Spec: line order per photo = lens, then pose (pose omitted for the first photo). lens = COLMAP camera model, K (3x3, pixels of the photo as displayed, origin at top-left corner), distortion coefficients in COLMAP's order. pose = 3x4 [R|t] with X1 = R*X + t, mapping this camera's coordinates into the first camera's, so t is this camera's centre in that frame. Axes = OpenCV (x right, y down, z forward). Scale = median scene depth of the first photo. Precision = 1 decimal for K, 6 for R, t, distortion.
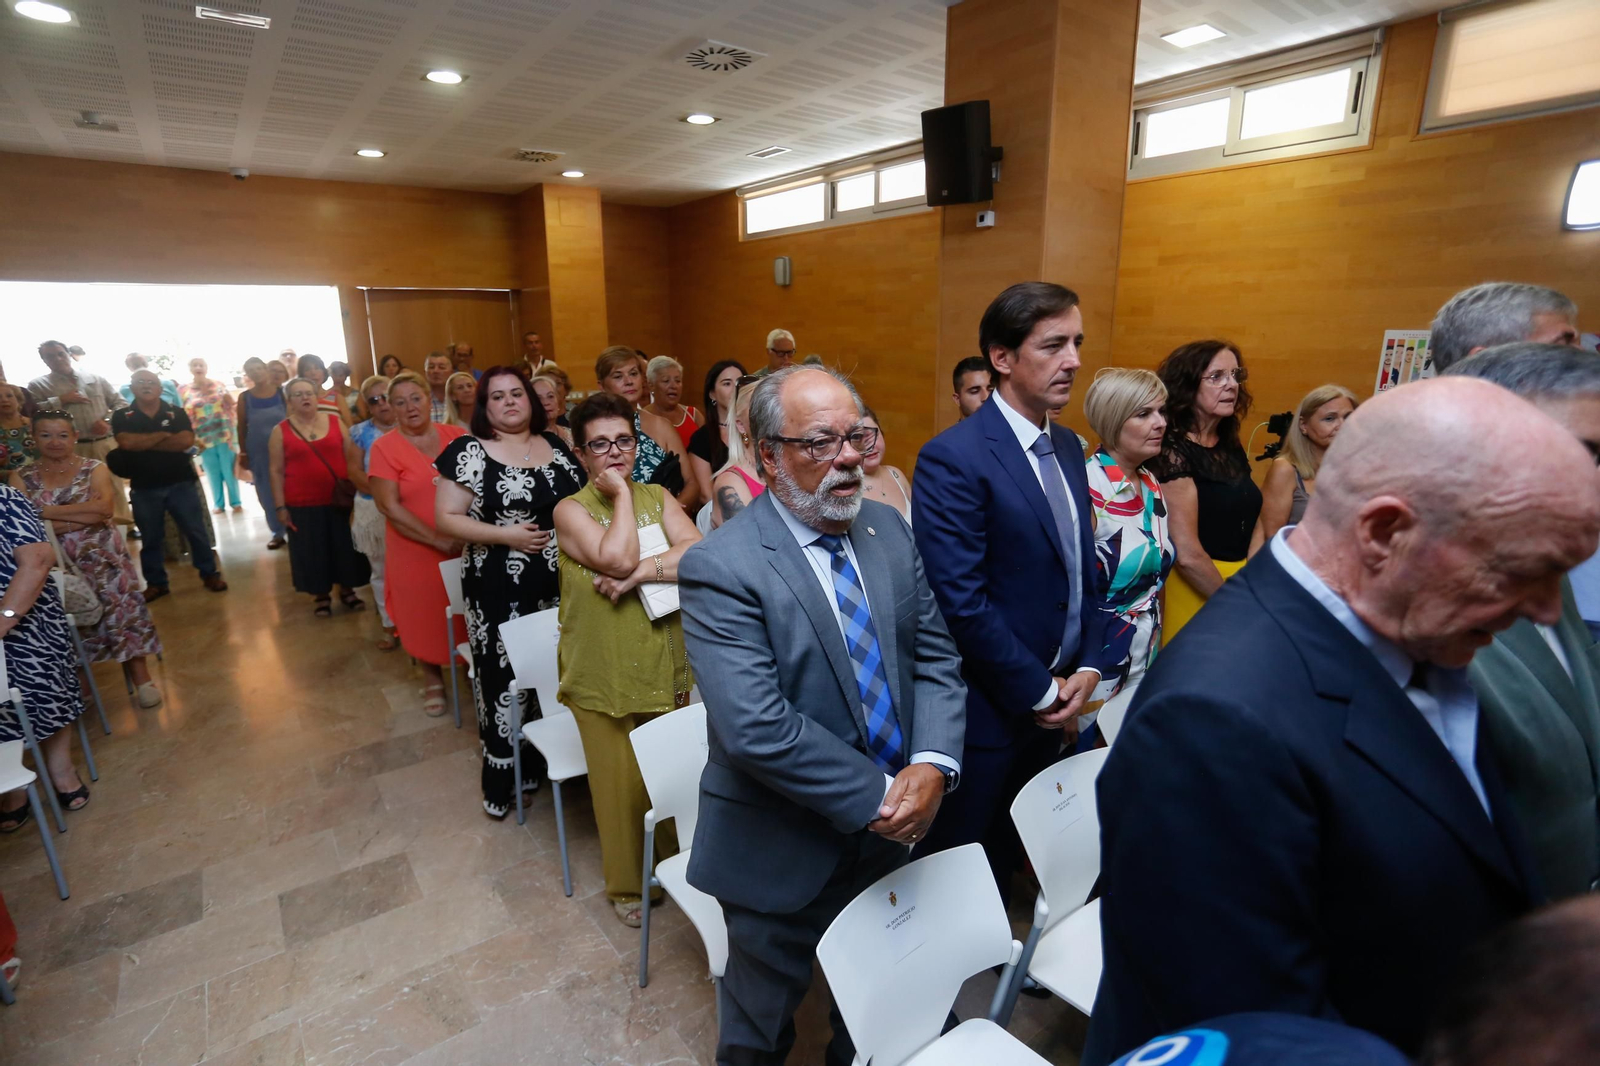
lens RADIAL K [[785.7, 0, 786.2], [0, 785.7, 545.8], [0, 0, 1]] dist [-0.060392, 0.028868]
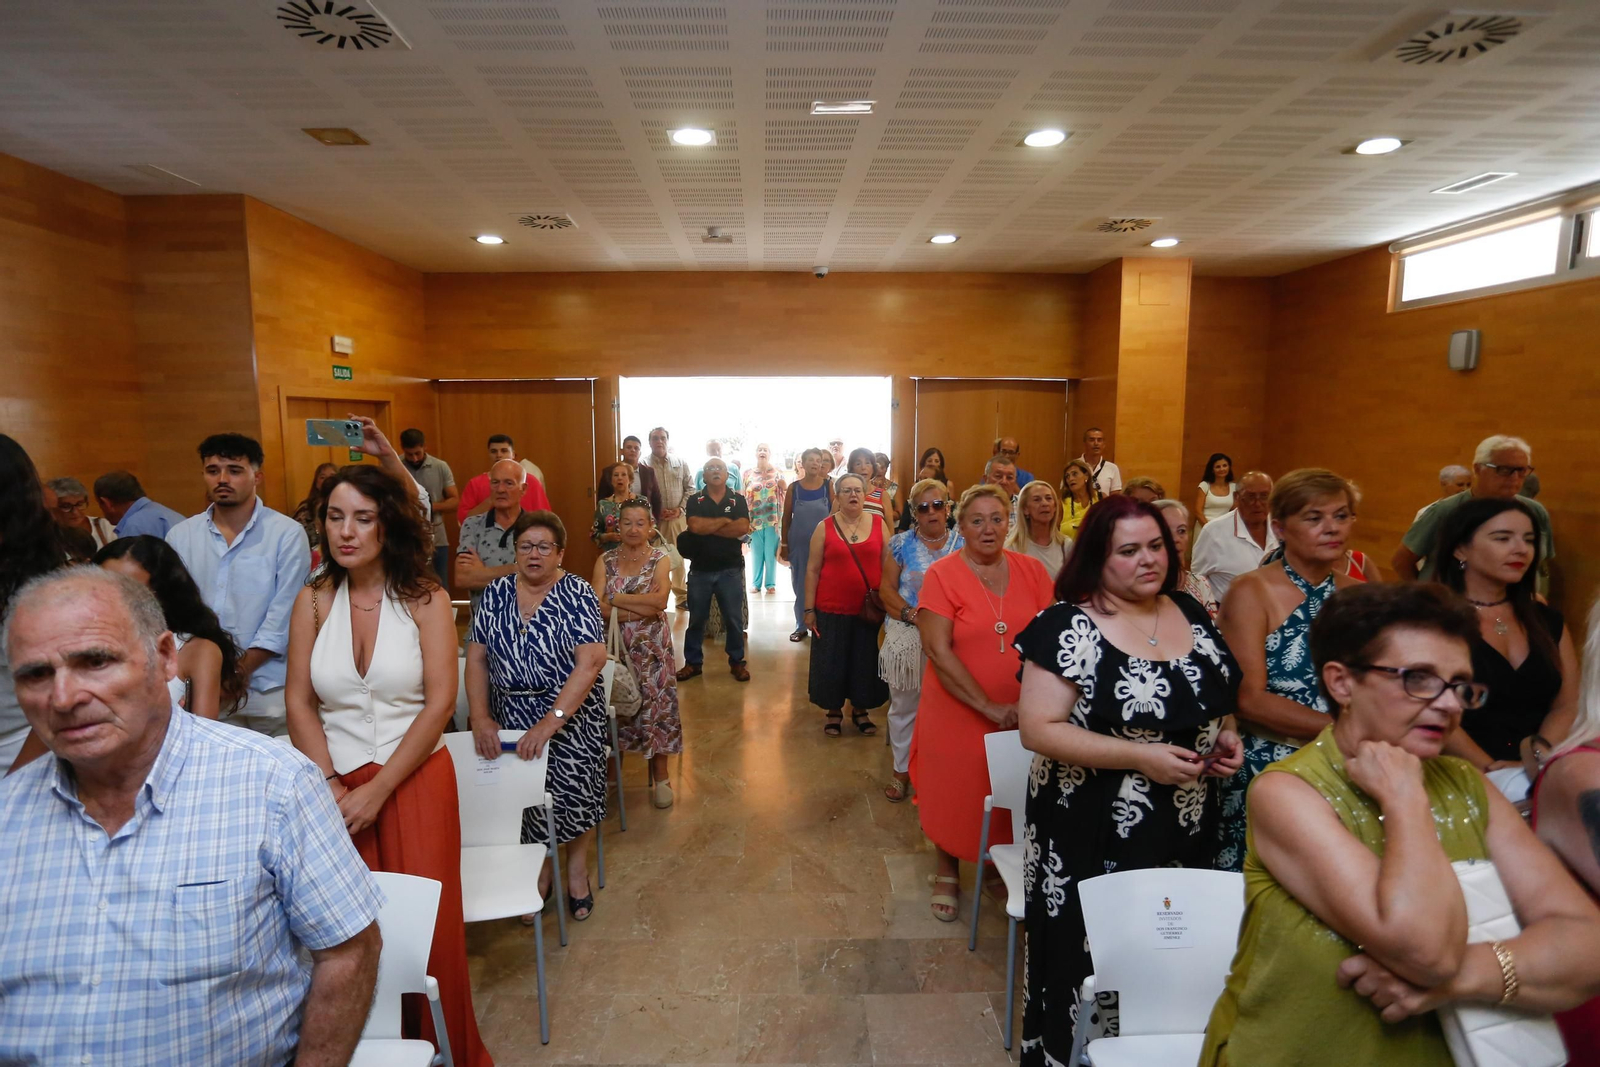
lens RADIAL K [[834.3, 0, 800.0], [0, 834.3, 533.5], [0, 0, 1]] dist [-0.070893, 0.031252]
pose [[0.824844, 0.076385, -0.560177, -0.126450], [-0.149536, 0.985020, -0.085871, -0.060834], [0.545226, 0.154596, 0.823910, 0.170331]]
